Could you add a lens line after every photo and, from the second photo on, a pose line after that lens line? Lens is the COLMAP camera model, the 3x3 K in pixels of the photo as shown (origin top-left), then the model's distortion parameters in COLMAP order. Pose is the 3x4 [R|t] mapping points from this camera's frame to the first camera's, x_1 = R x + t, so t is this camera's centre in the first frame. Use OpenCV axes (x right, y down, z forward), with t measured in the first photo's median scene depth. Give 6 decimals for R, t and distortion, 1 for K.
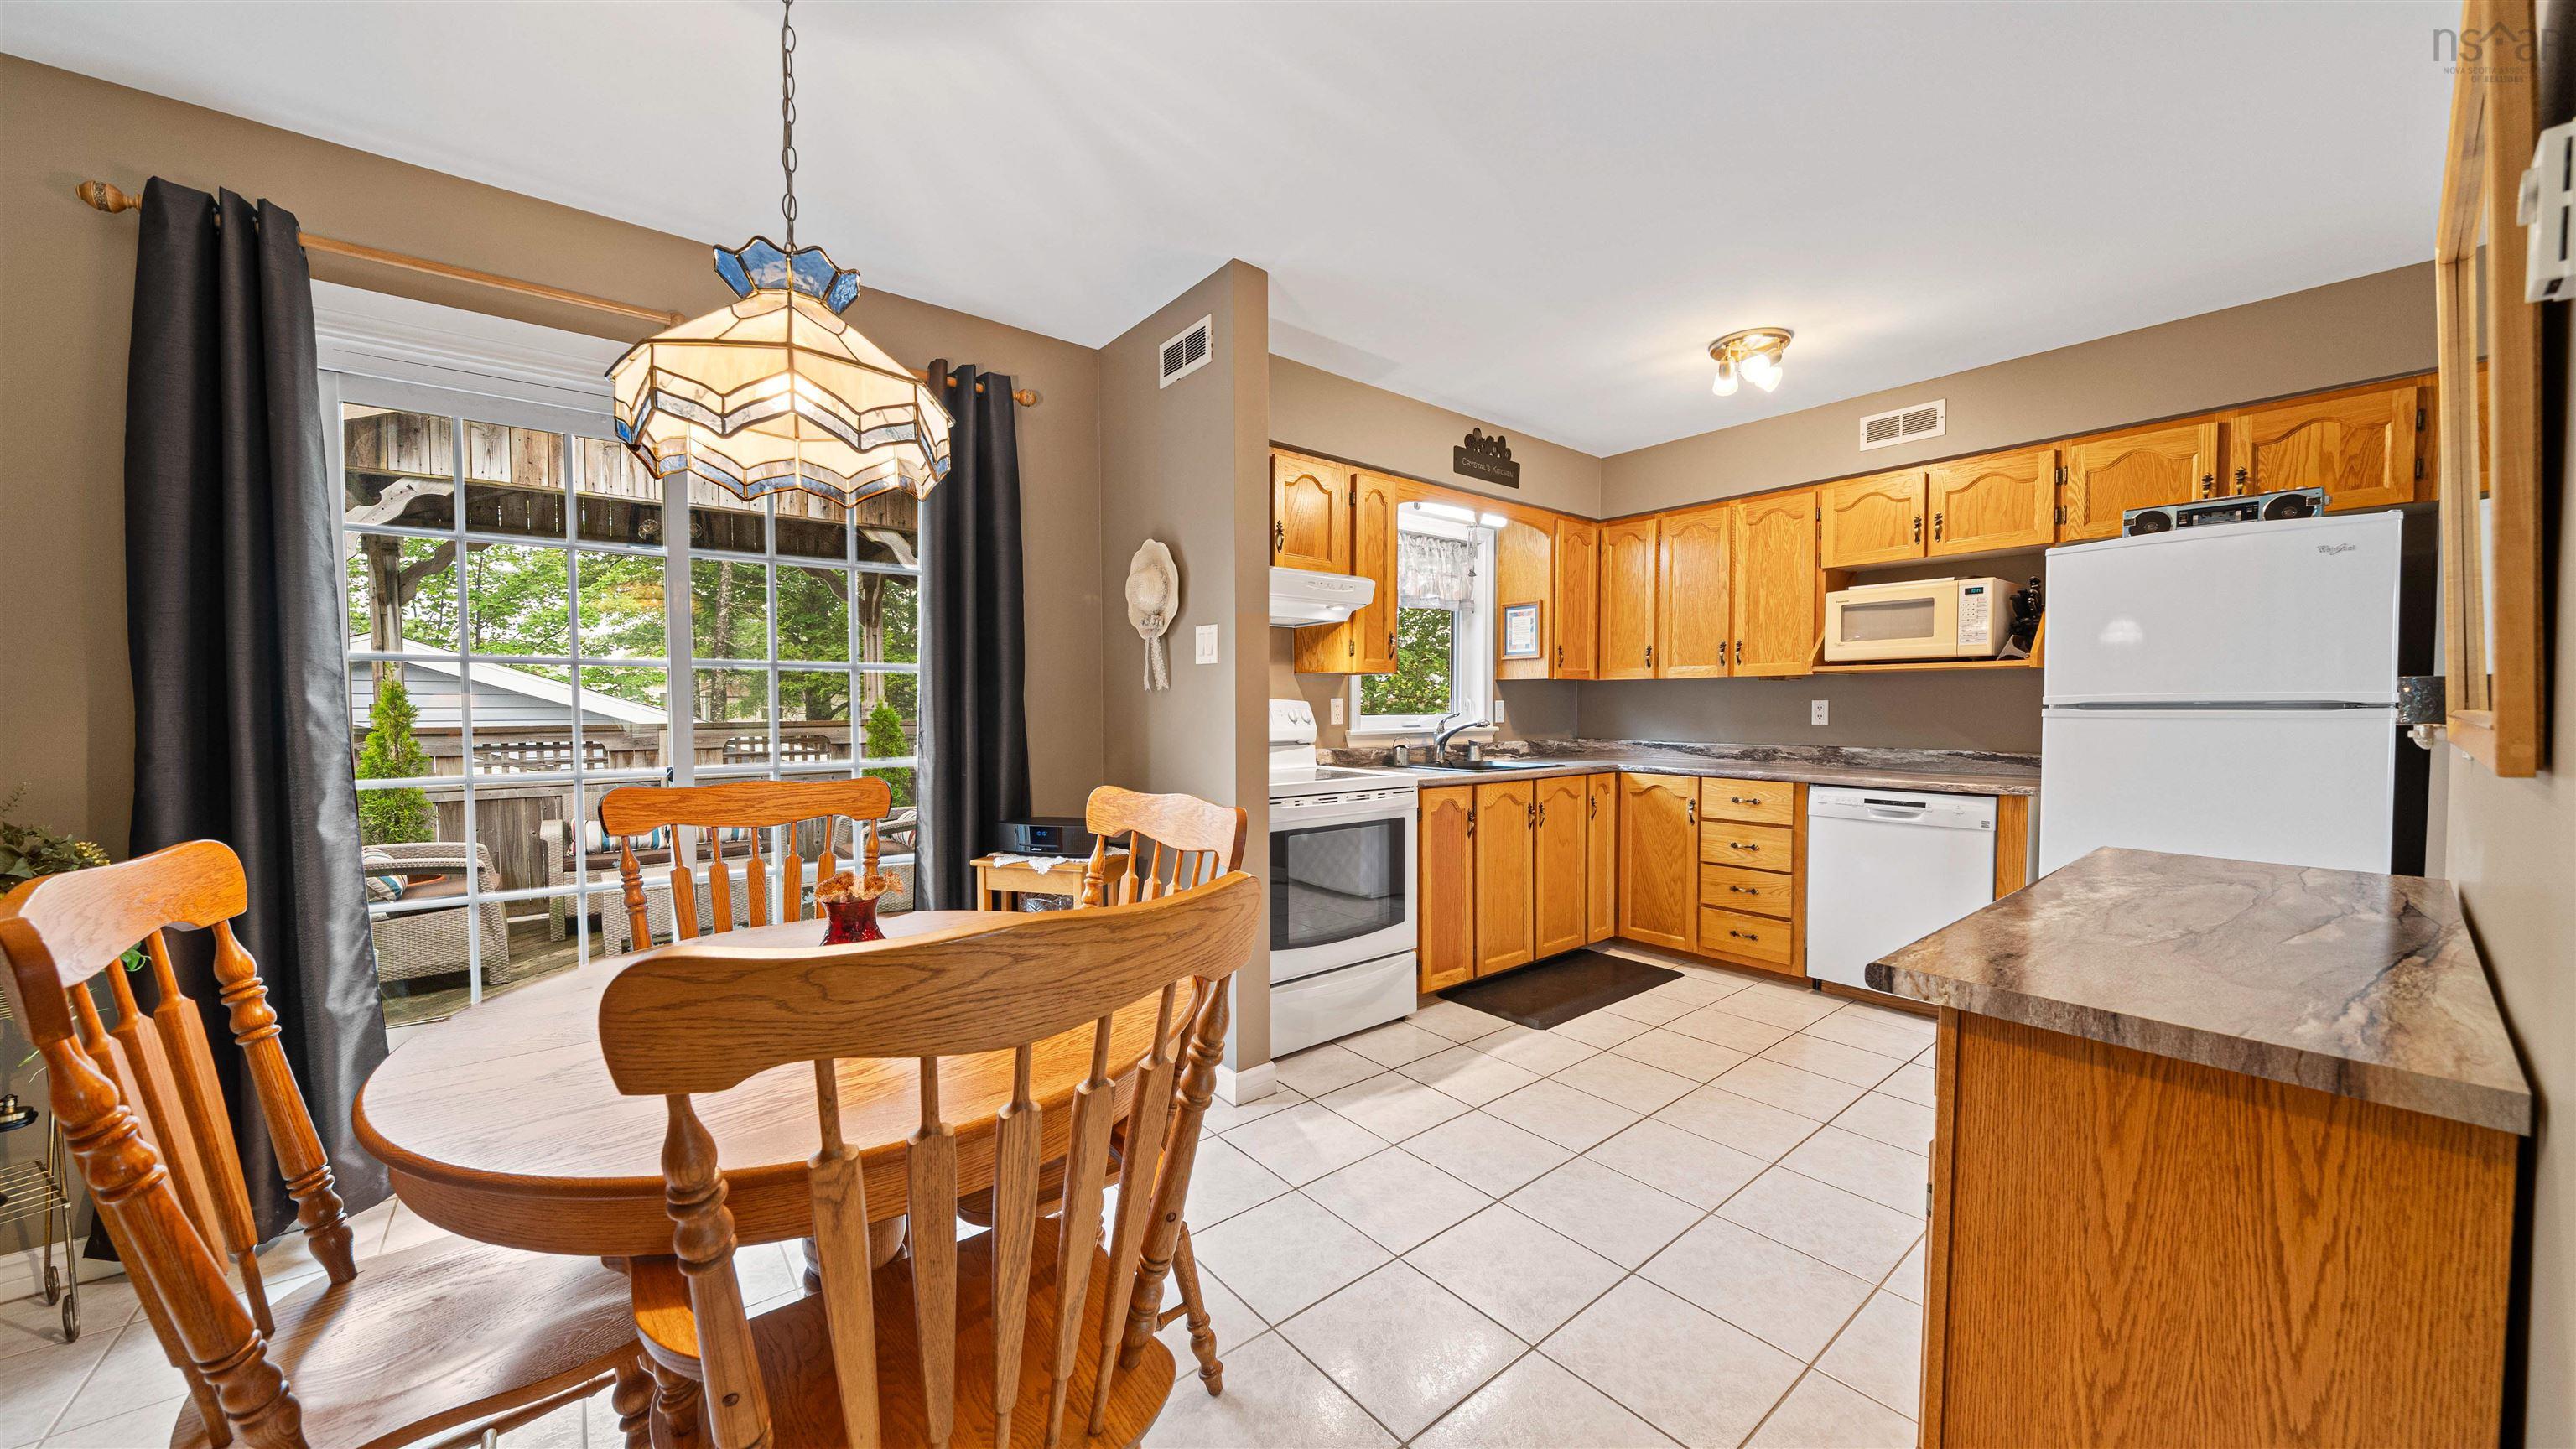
lens RADIAL K [[901.4, 0, 1280.3], [0, 901.4, 740.5], [0, 0, 1]] dist [-0.005167, -0.000105]
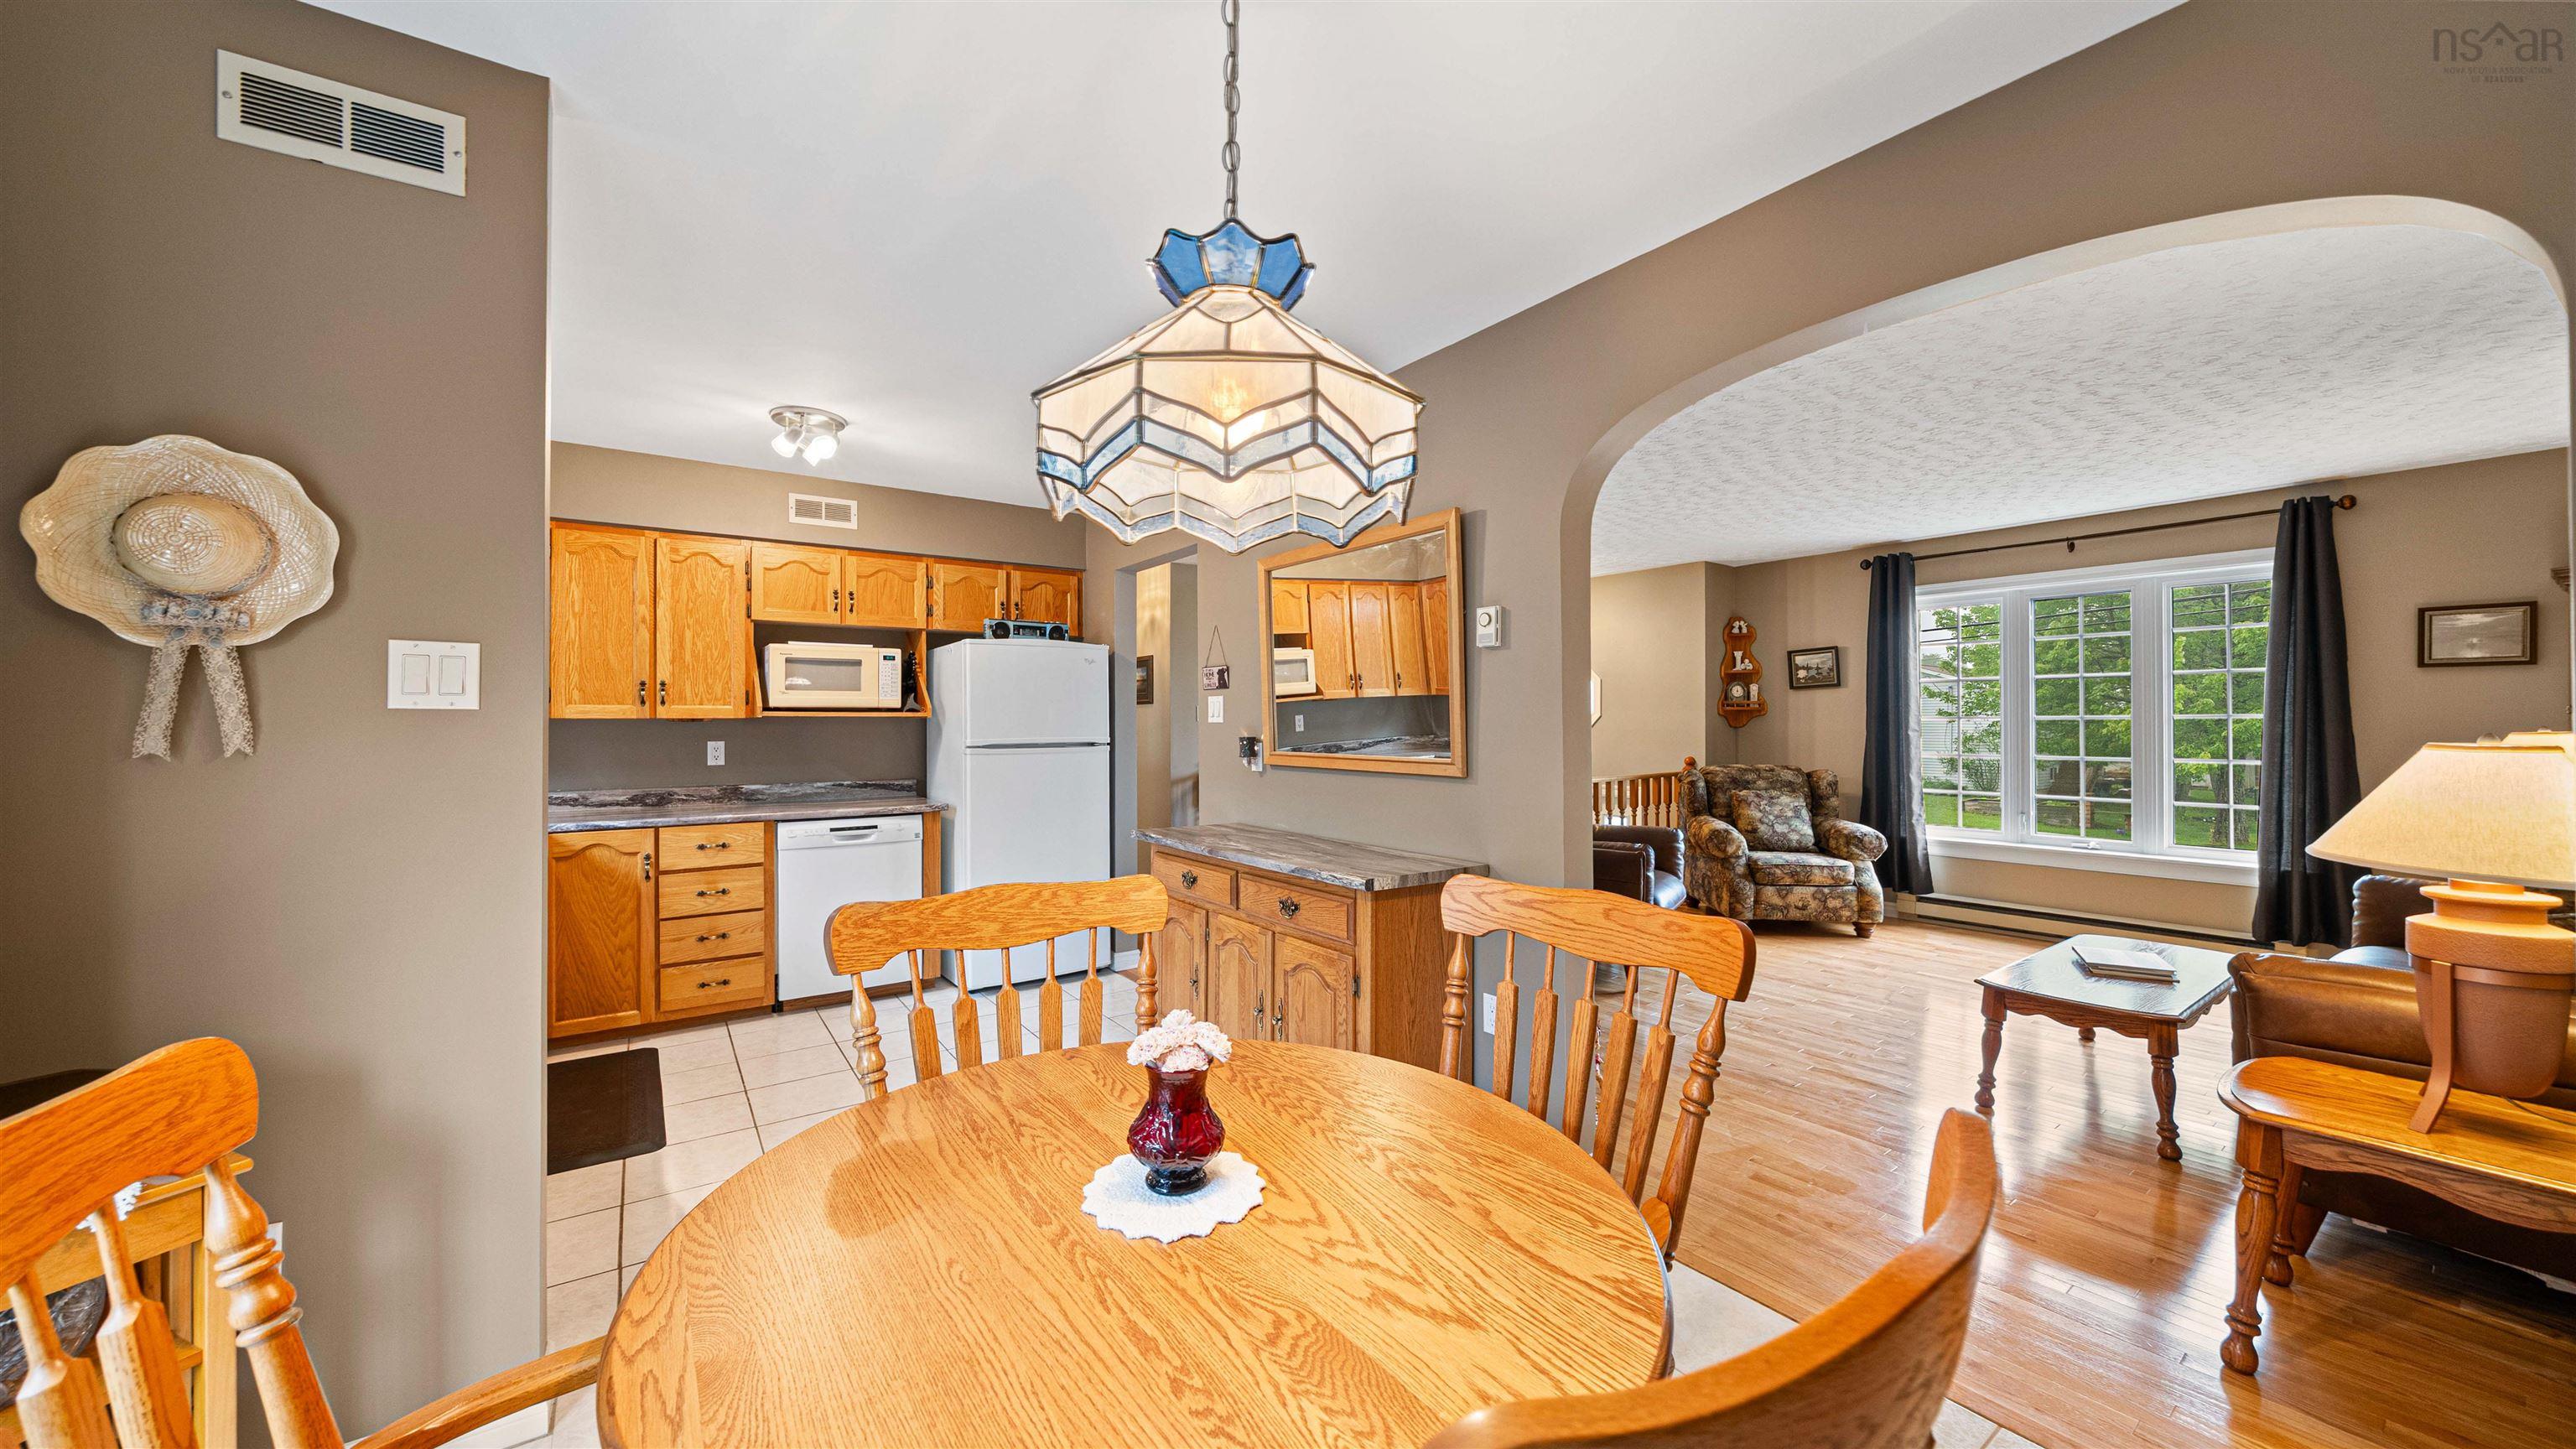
lens RADIAL K [[901.4, 0, 1290.0], [0, 901.4, 717.8], [0, 0, 1]] dist [-0.005167, -0.000105]
pose [[0.056141, 0.009026, 0.998382, -0.456888], [0.041914, 0.999056, -0.011389, -0.037468], [-0.997543, 0.042486, 0.055710, 0.322667]]
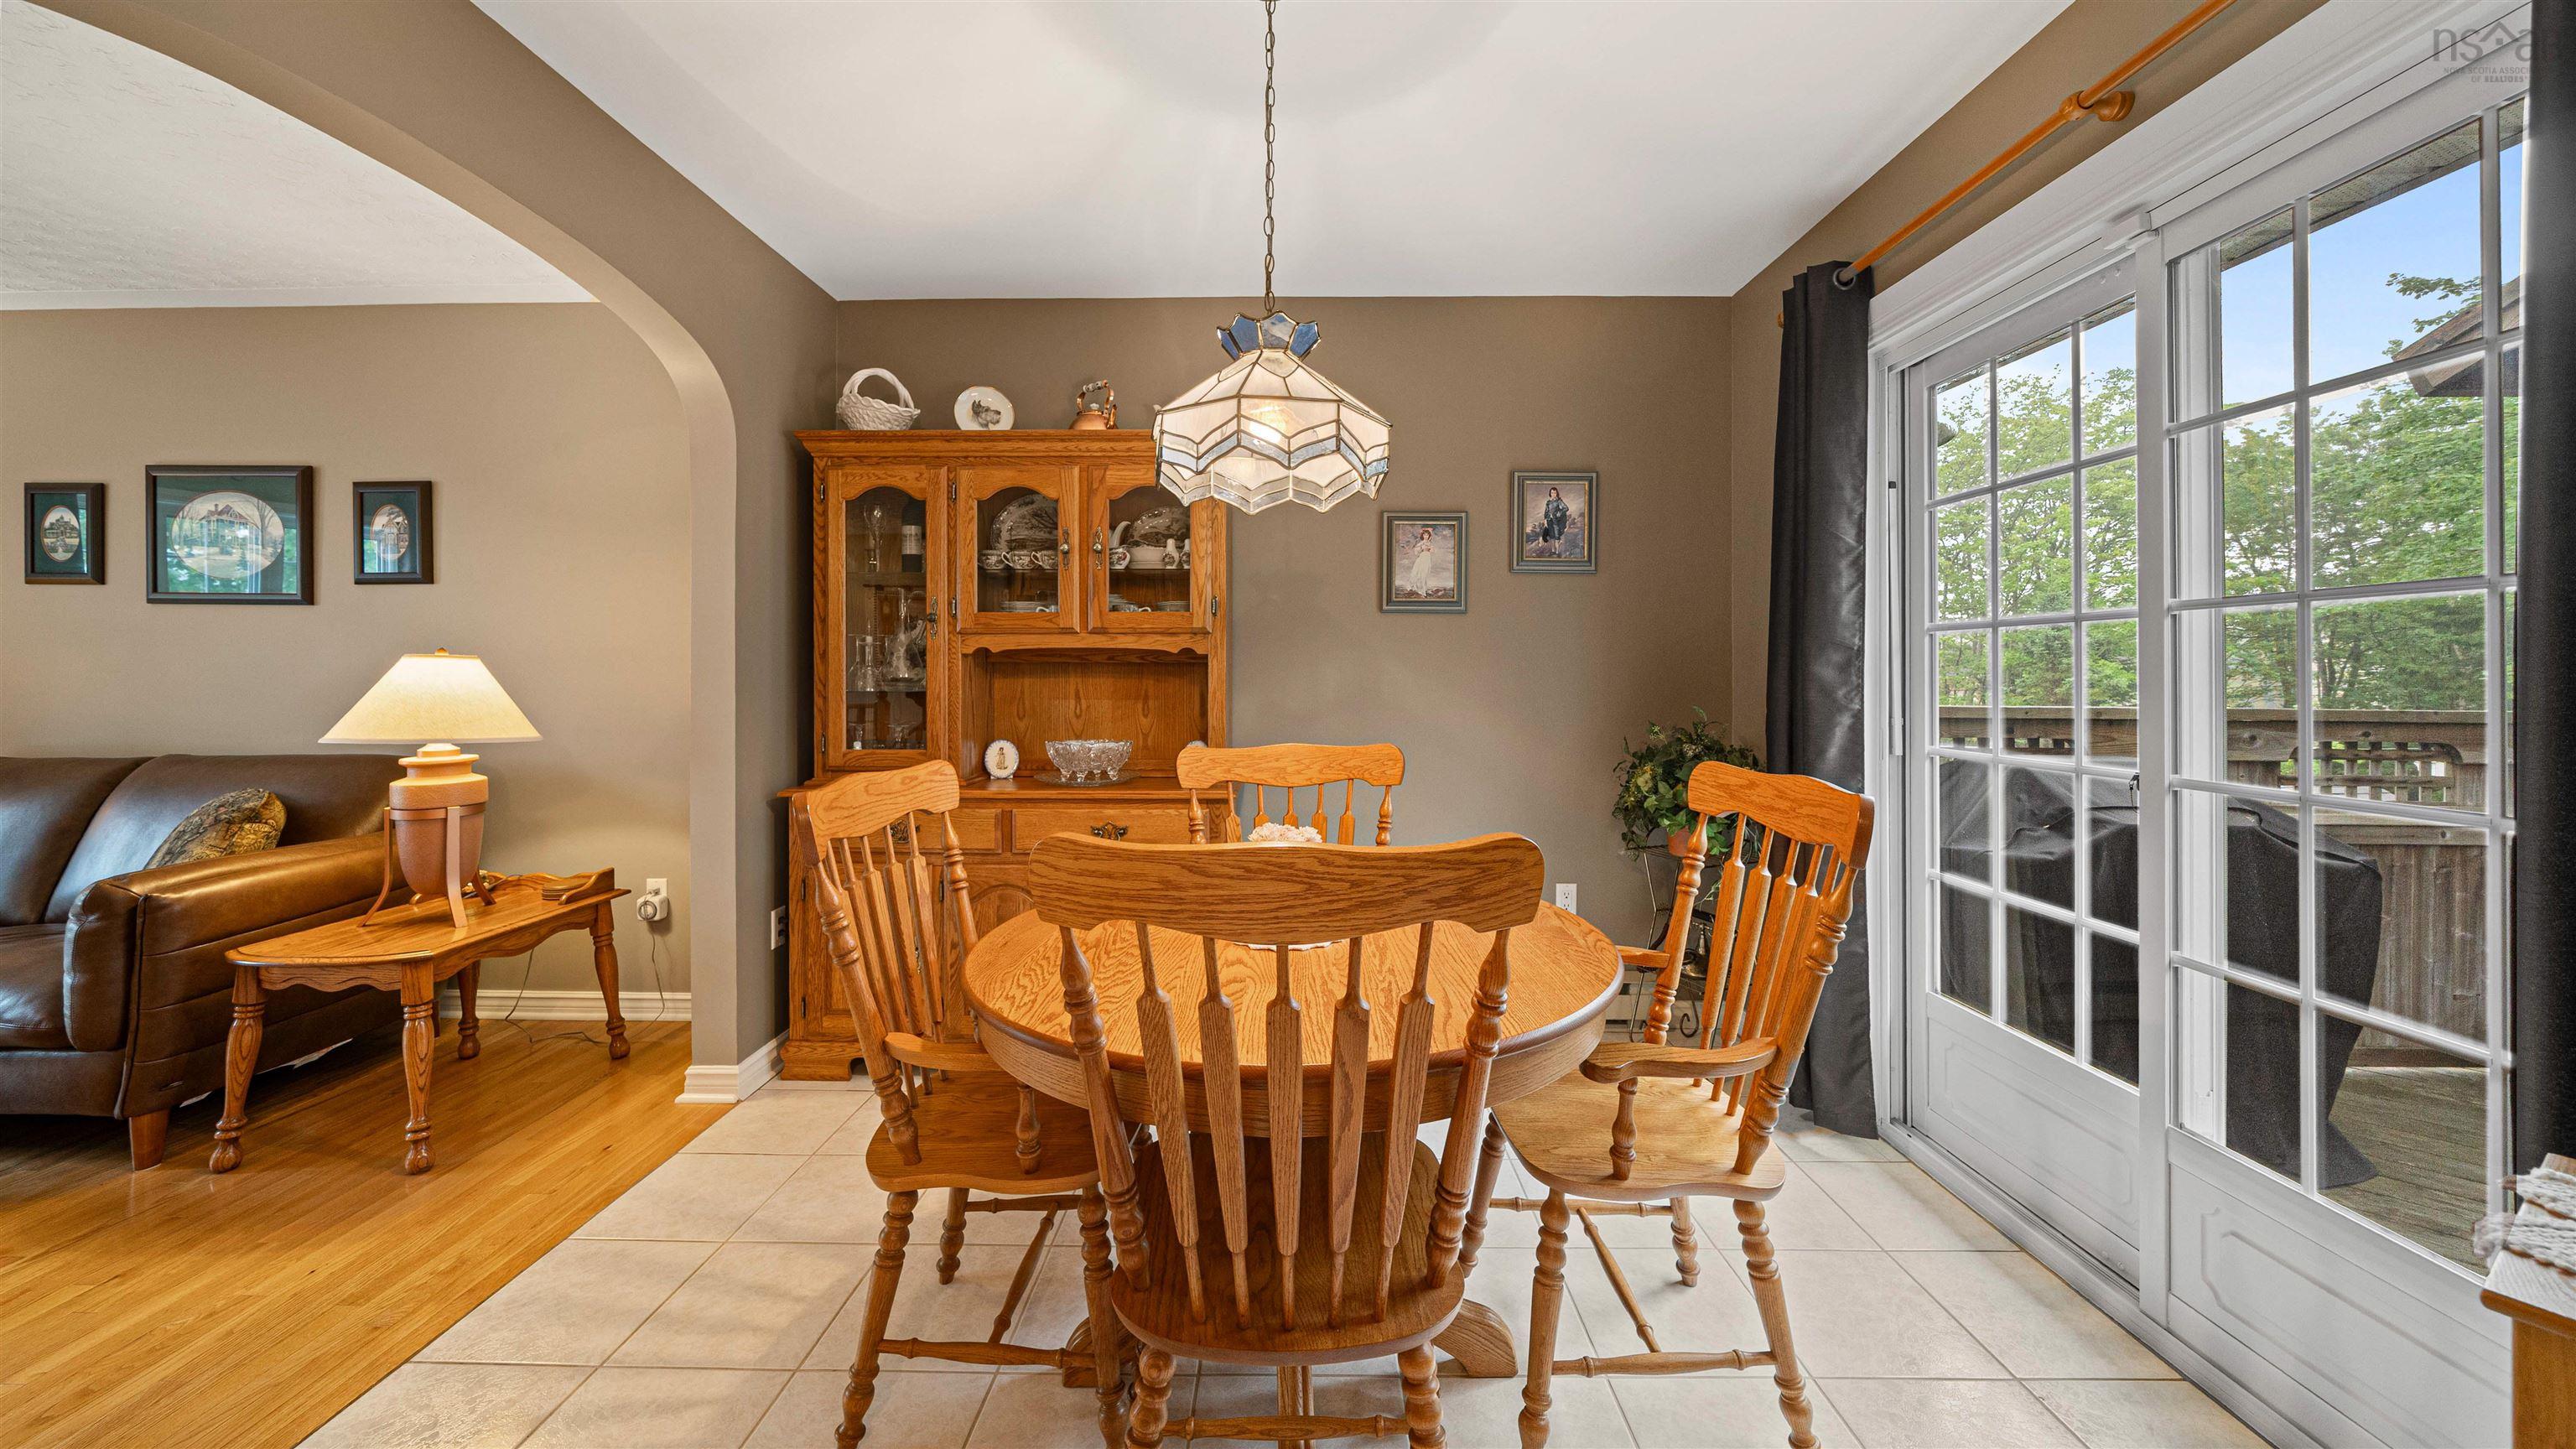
lens RADIAL K [[901.4, 0, 1280.3], [0, 901.4, 676.6], [0, 0, 1]] dist [-0.005167, -0.000105]
pose [[-0.644005, -0.000197, -0.765022, 0.144426], [-0.030819, 0.999195, 0.025687, -0.023708], [0.764401, 0.040119, -0.643492, 0.643077]]
